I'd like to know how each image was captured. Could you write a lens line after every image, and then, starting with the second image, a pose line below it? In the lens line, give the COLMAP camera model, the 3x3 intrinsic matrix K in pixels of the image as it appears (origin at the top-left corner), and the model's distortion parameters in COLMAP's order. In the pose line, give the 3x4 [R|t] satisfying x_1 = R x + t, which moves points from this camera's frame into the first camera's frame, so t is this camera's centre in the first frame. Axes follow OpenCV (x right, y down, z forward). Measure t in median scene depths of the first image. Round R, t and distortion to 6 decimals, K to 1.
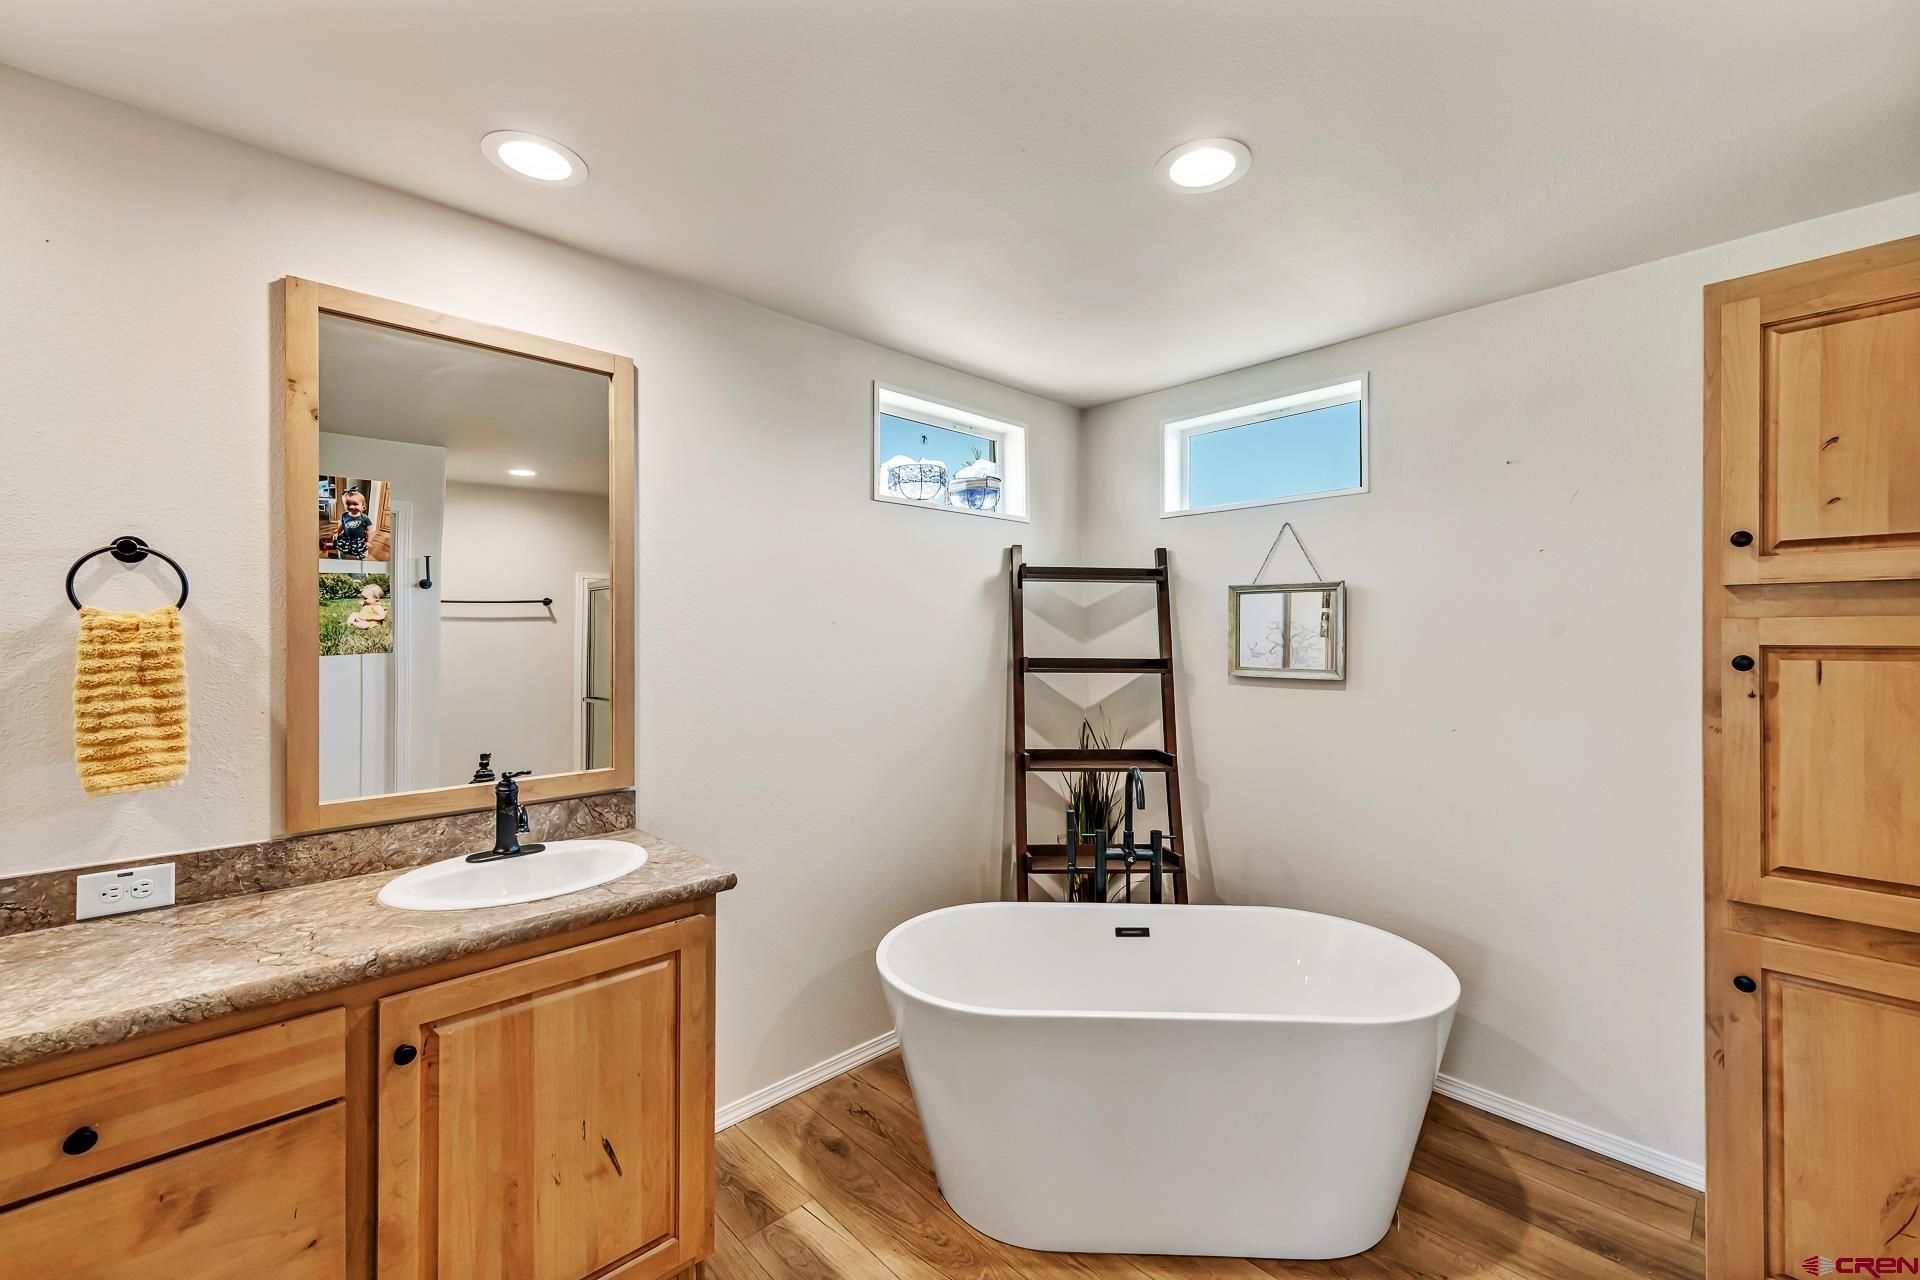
lens RADIAL K [[797.9, 0, 964.5], [0, 797.9, 628.5], [0, 0, 1]] dist [0.001612, -0.000603]
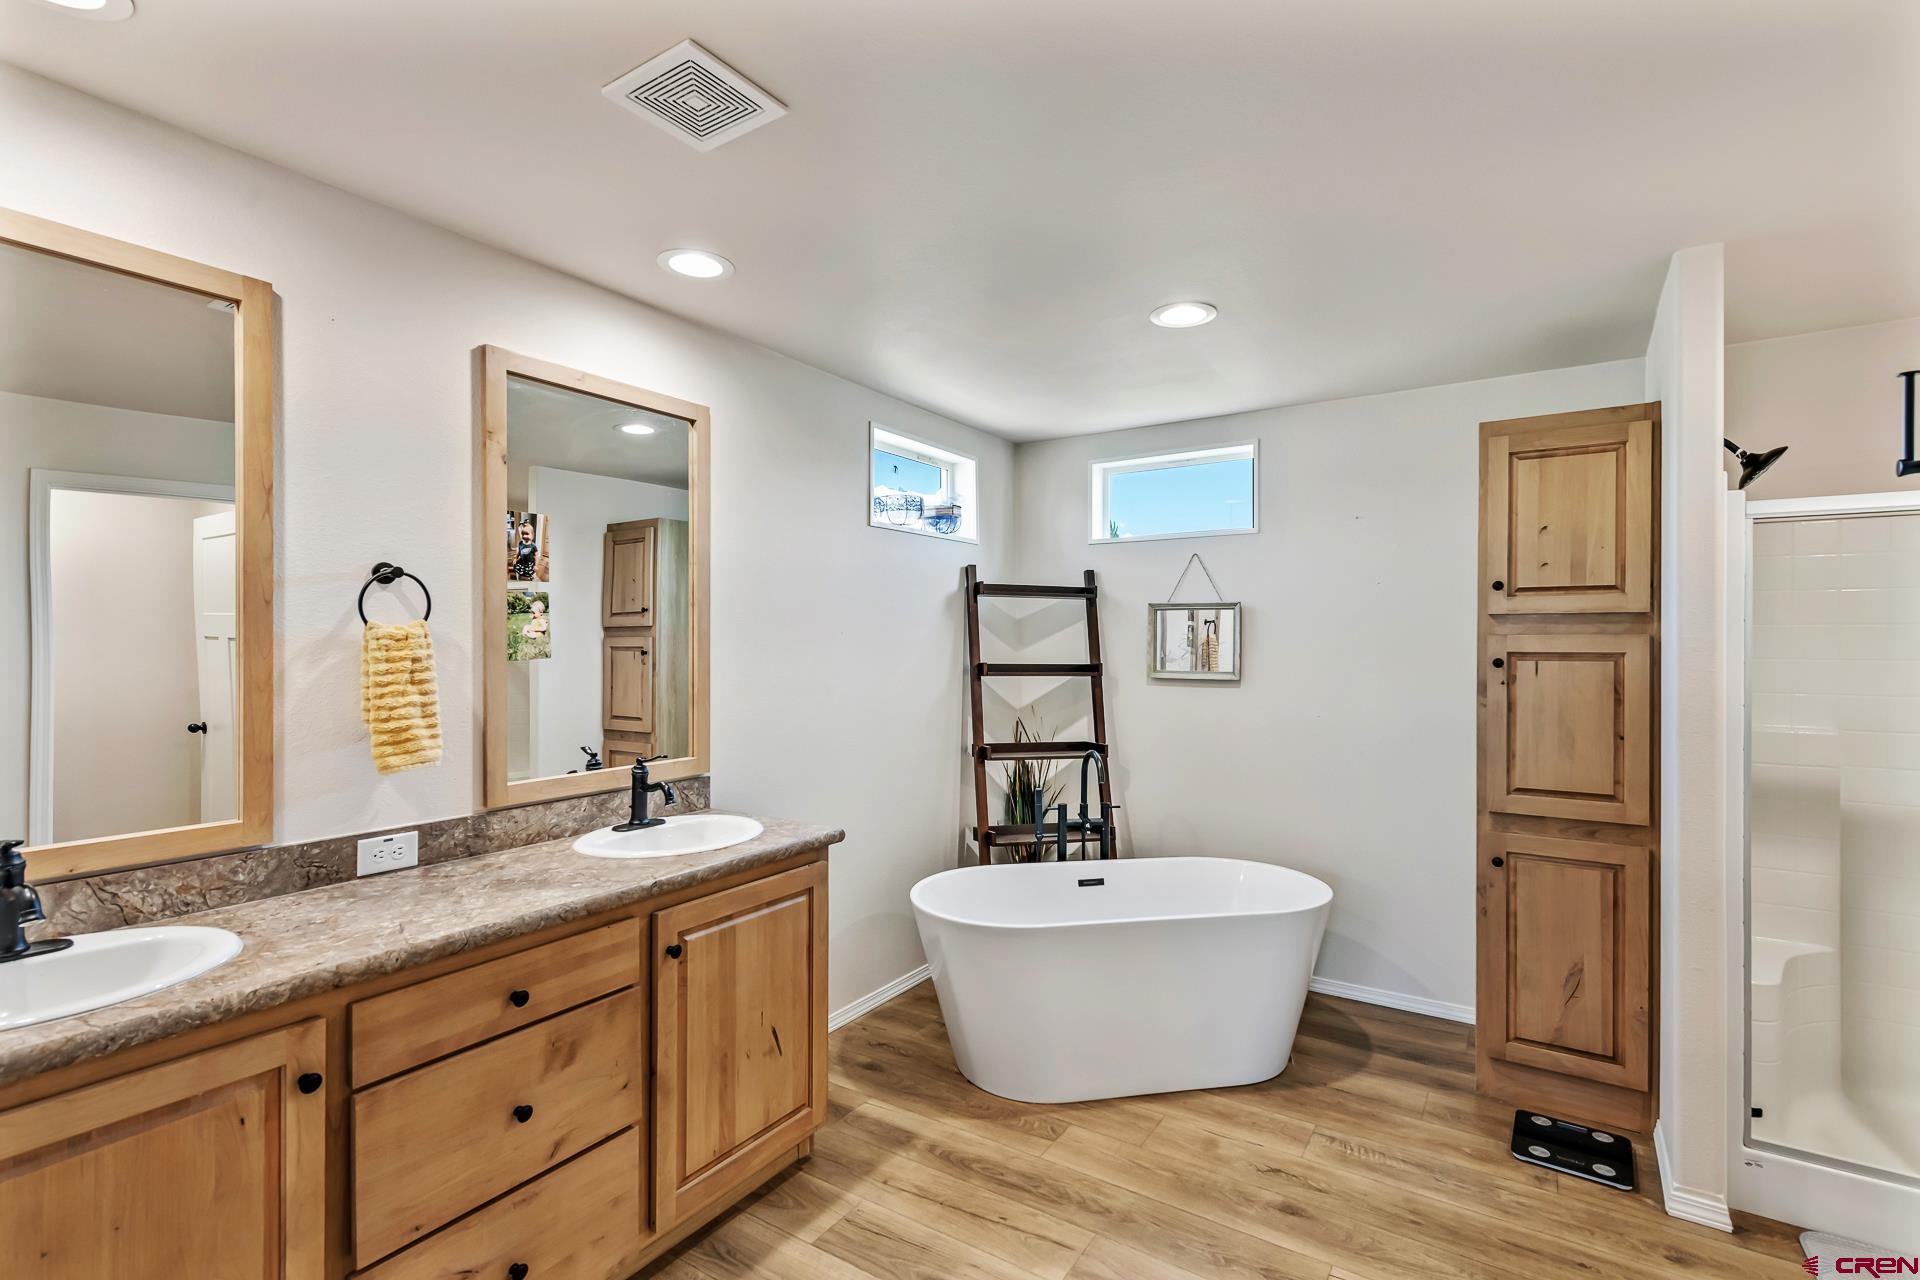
lens RADIAL K [[921.1, 0, 960.0], [0, 921.1, 640.0], [0, 0, 1]] dist [-0.001332, -0.000054]
pose [[0.972652, 0.002768, 0.232251, -0.460523], [-0.004309, 0.999972, 0.006130, -0.008799], [-0.232227, -0.006963, 0.972637, -0.497399]]
